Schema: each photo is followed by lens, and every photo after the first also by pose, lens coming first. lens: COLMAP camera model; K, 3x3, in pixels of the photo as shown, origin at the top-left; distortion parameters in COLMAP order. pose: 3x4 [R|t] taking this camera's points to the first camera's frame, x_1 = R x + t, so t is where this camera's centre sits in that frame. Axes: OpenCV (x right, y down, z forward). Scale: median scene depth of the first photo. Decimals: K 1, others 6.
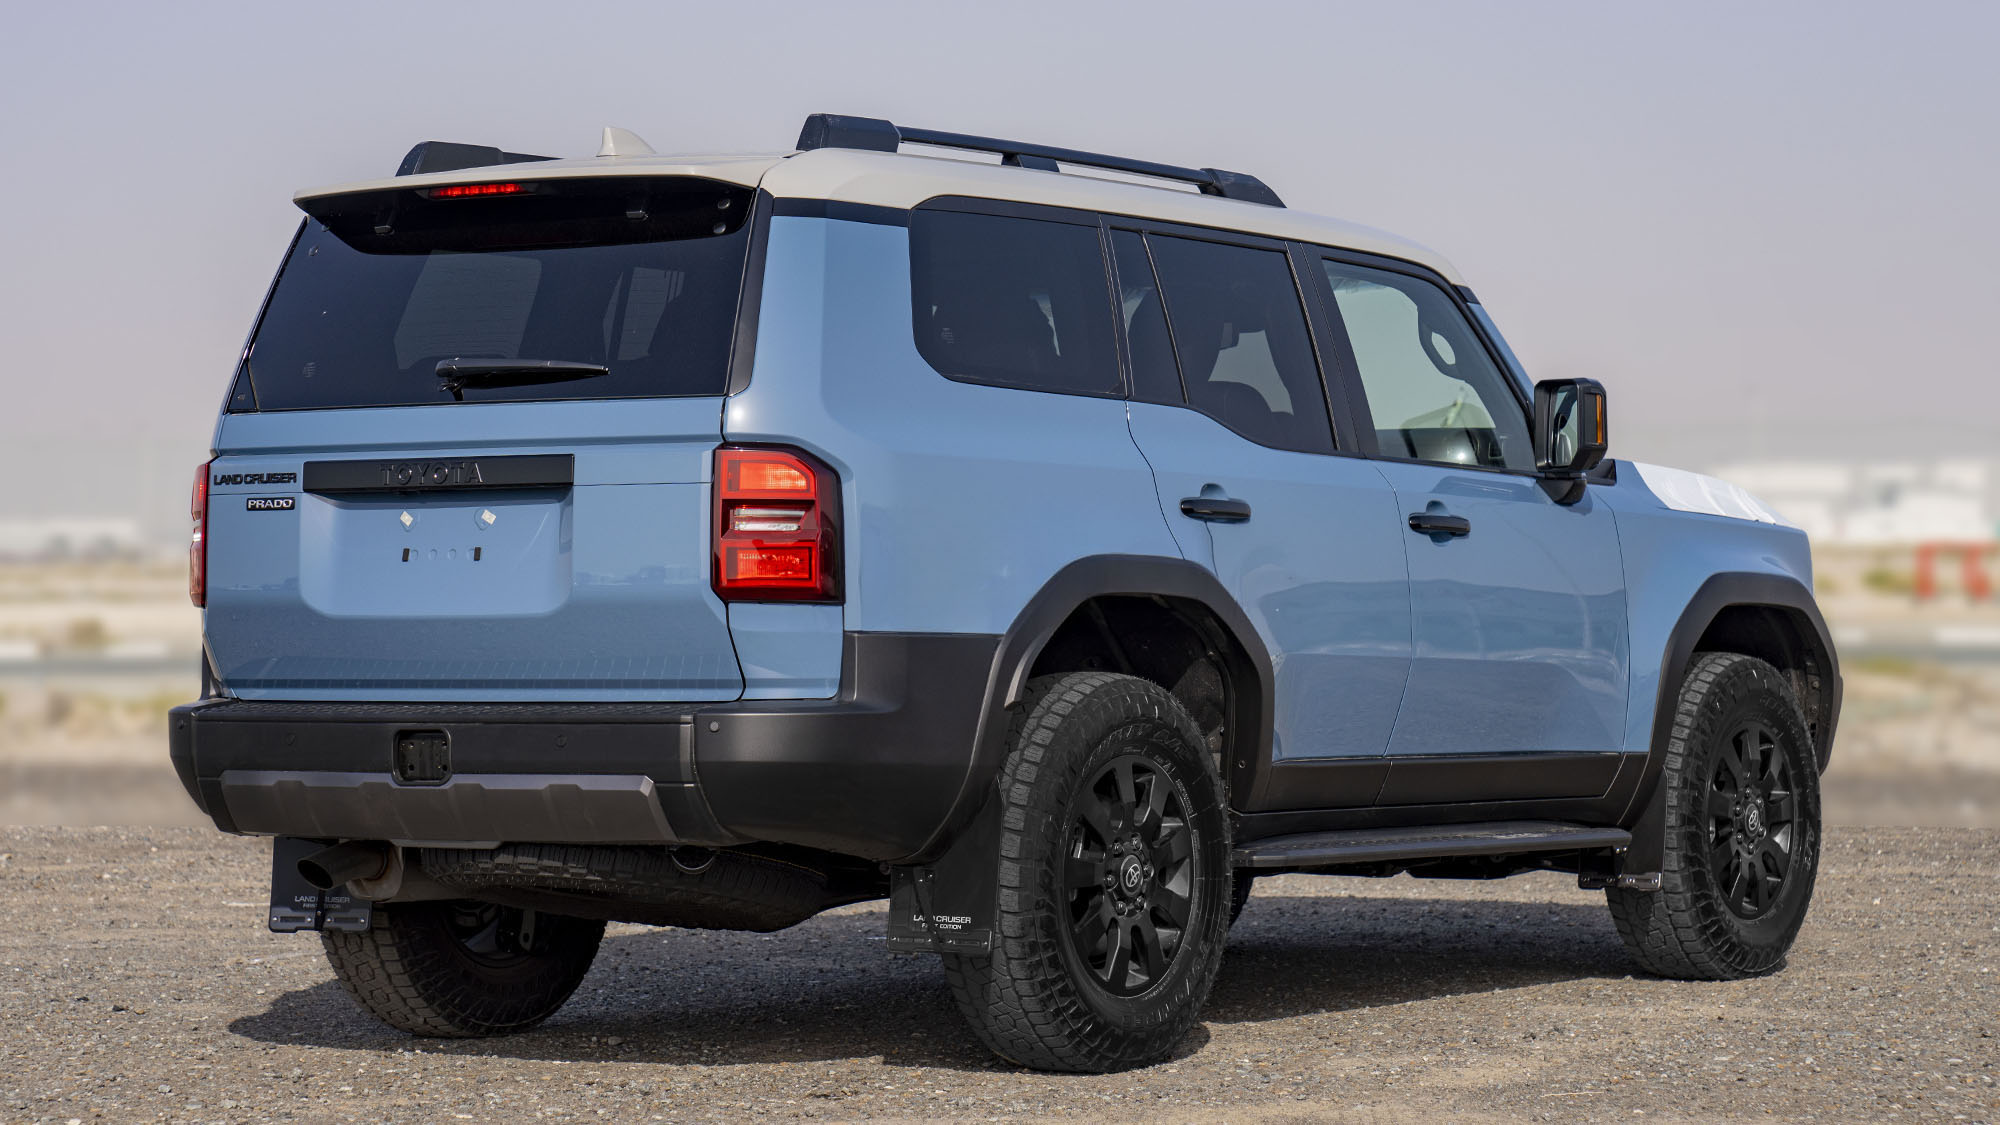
lens RADIAL K [[5388.5, 0, 1000.0], [0, 5388.5, 562.5], [0, 0, 1]] dist [0.045019, 0.240995]
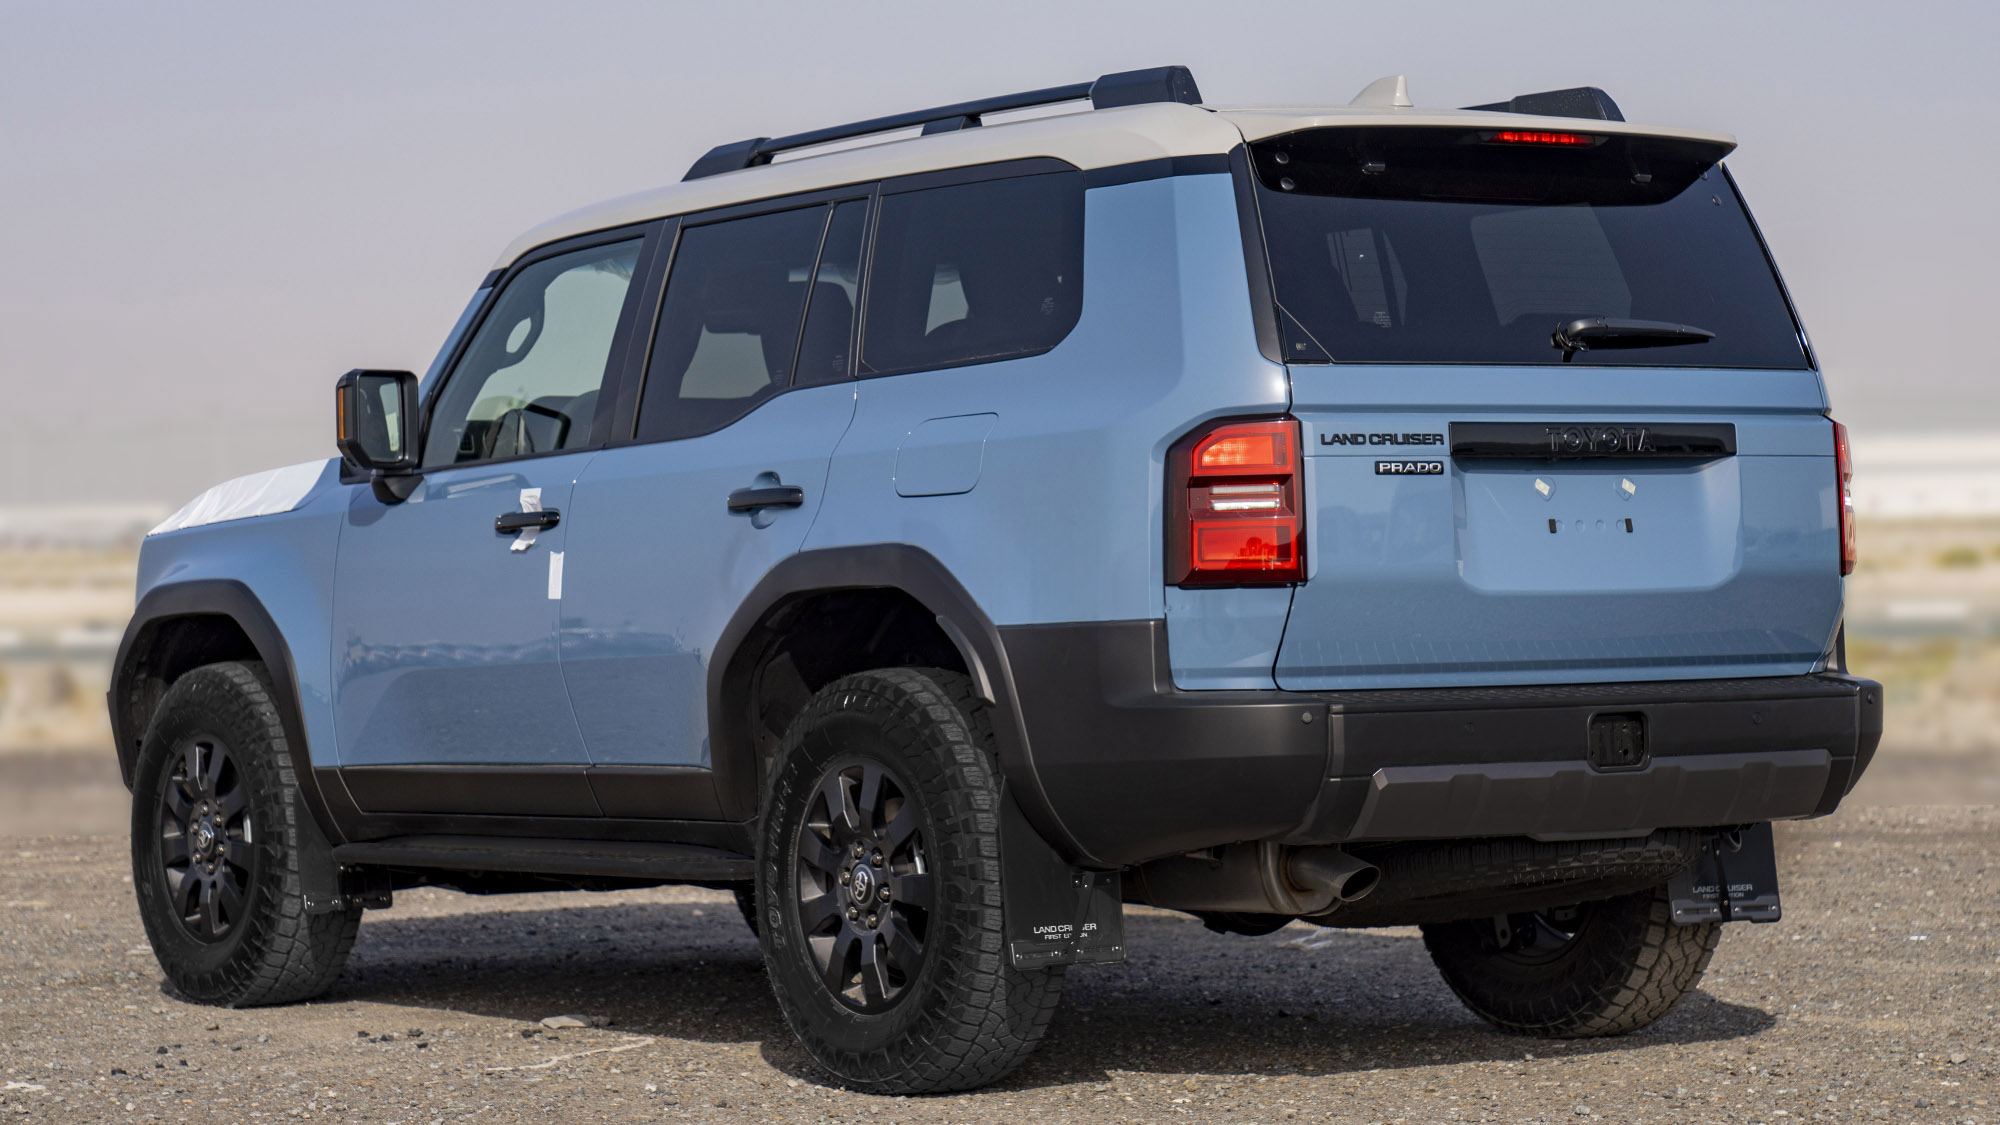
lens RADIAL K [[5388.5, 0, 1000.0], [0, 5388.5, 562.5], [0, 0, 1]] dist [0.045019, 0.240995]
pose [[0.366675, 0.008213, 0.930313, -1.007343], [0.006769, 0.999911, -0.011496, 0.014881], [-0.930324, 0.010512, 0.366587, 0.748101]]
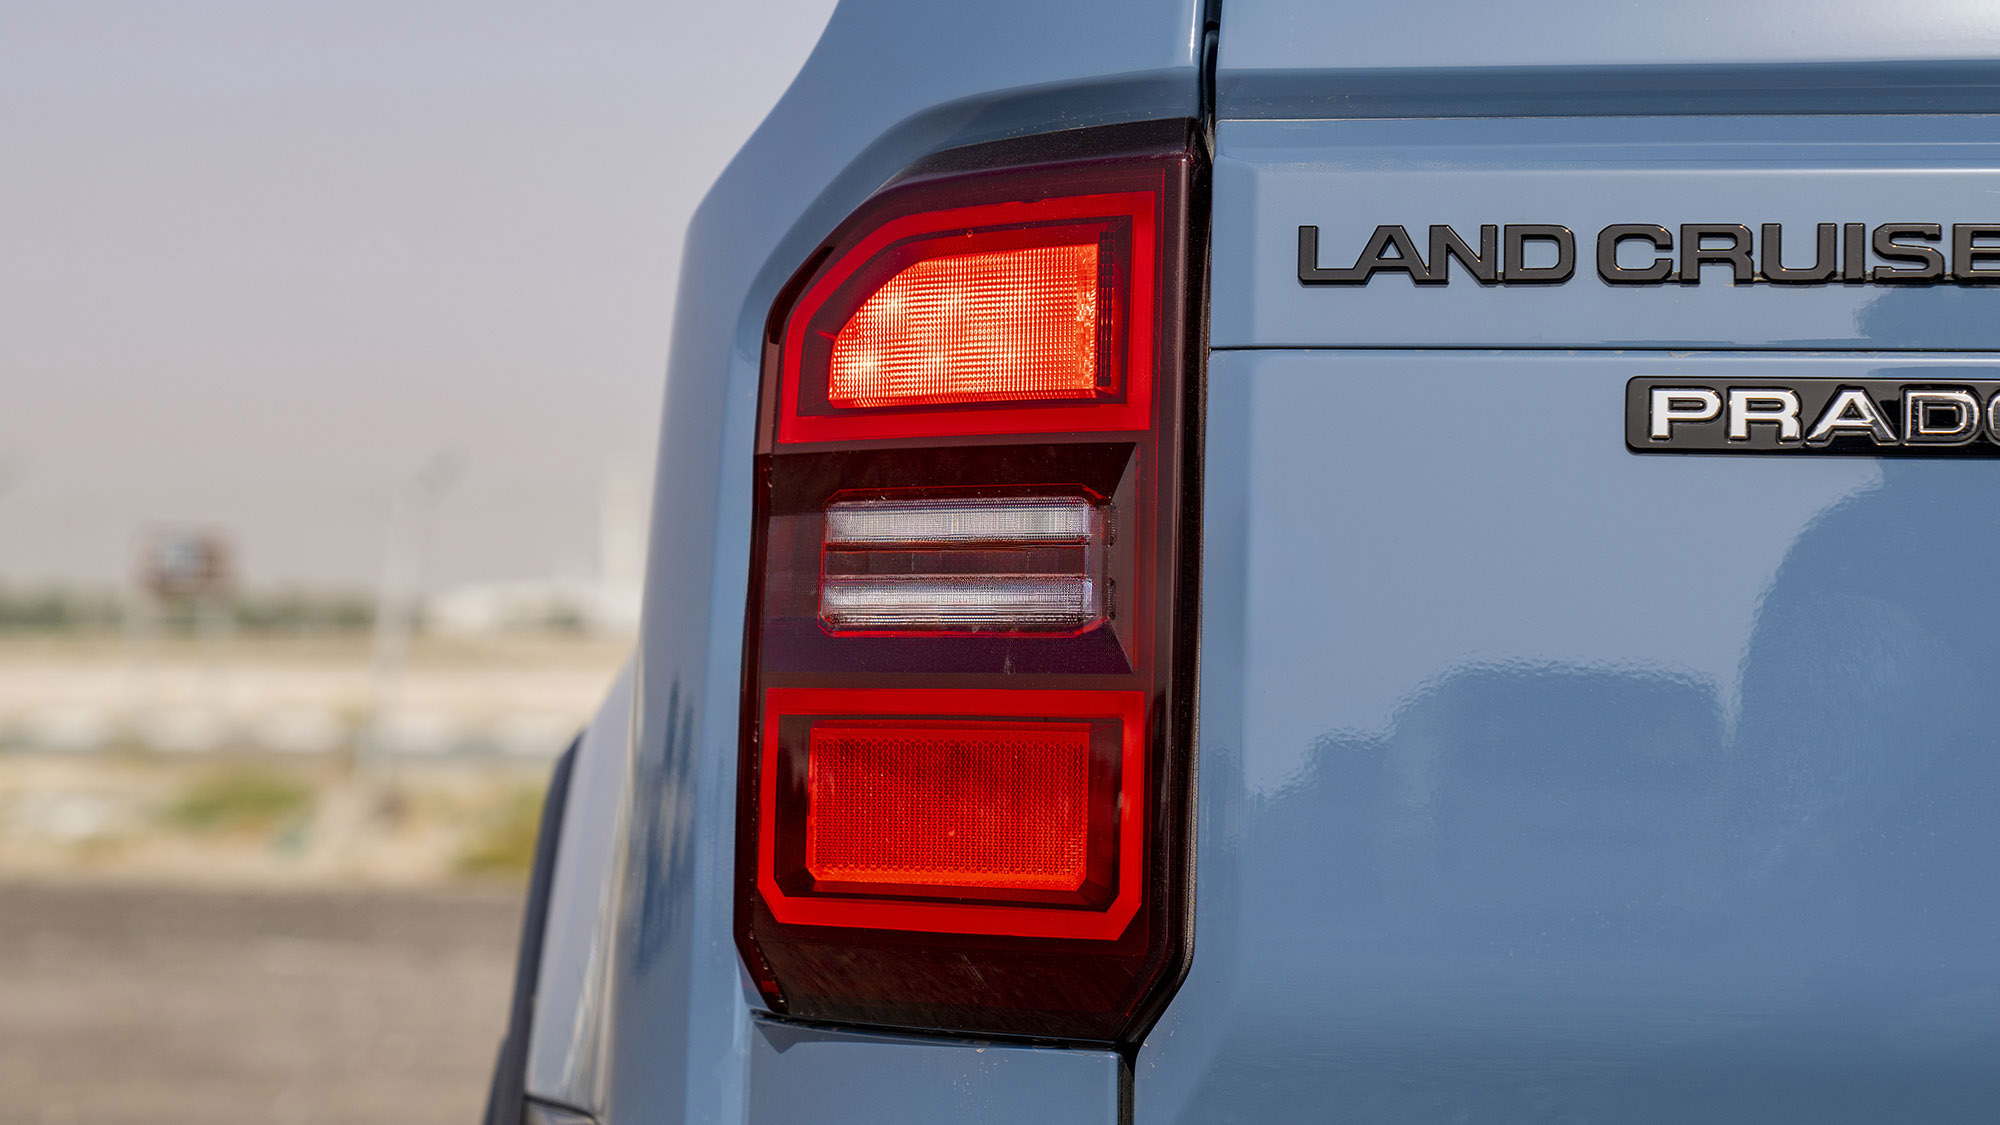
lens RADIAL K [[5388.5, 0, 1000.0], [0, 5388.5, 562.5], [0, 0, 1]] dist [0.045019, 0.240995]
pose [[0.854225, 0.023293, 0.519382, -0.242659], [-0.022668, 0.999715, -0.007553, -0.004925], [-0.519410, -0.005321, 0.854509, 0.892392]]
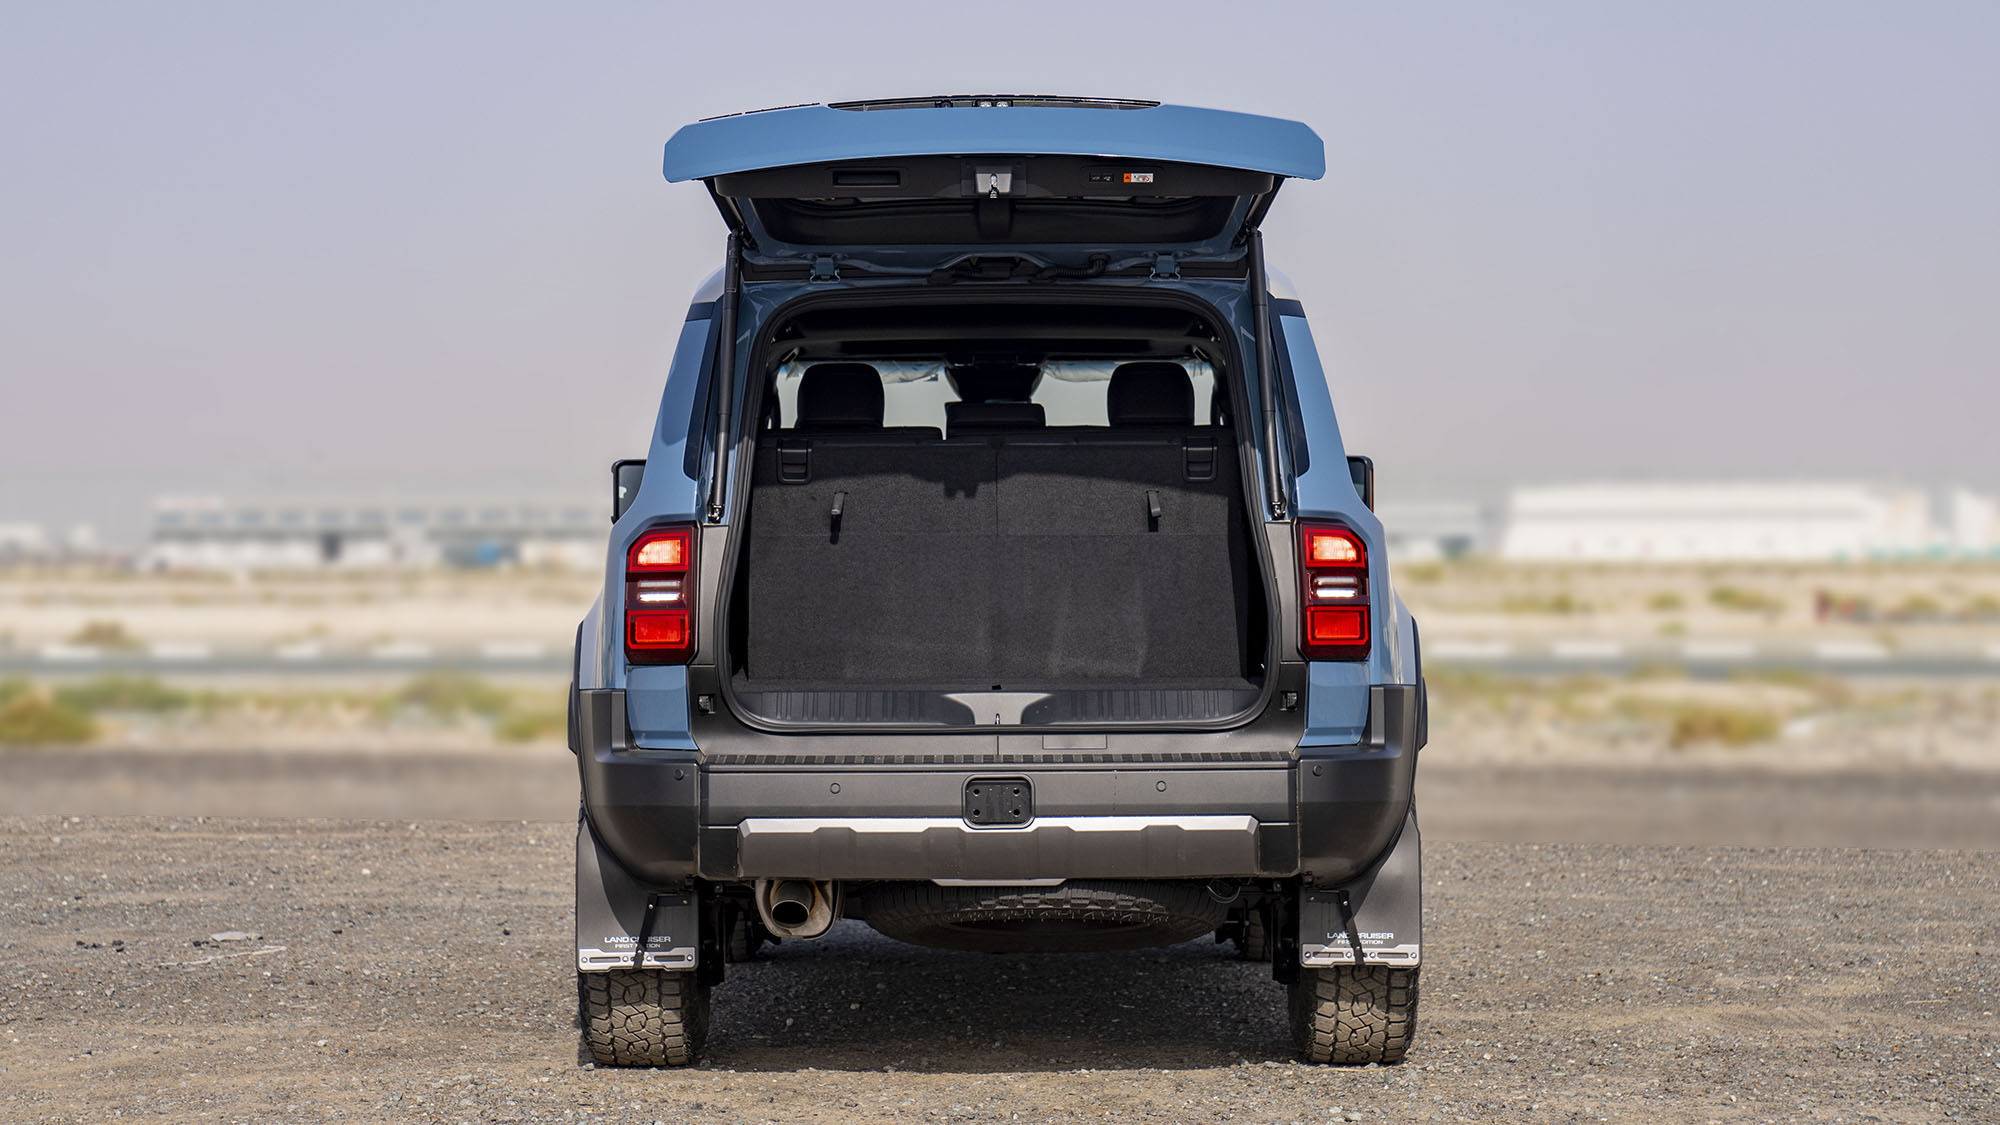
lens RADIAL K [[5388.5, 0, 1000.0], [0, 5388.5, 562.5], [0, 0, 1]] dist [0.045019, 0.240995]
pose [[0.823774, 0.002851, 0.566910, -0.714399], [-0.004906, 0.999986, 0.002100, -0.014380], [-0.566896, -0.004511, 0.823777, 0.105192]]
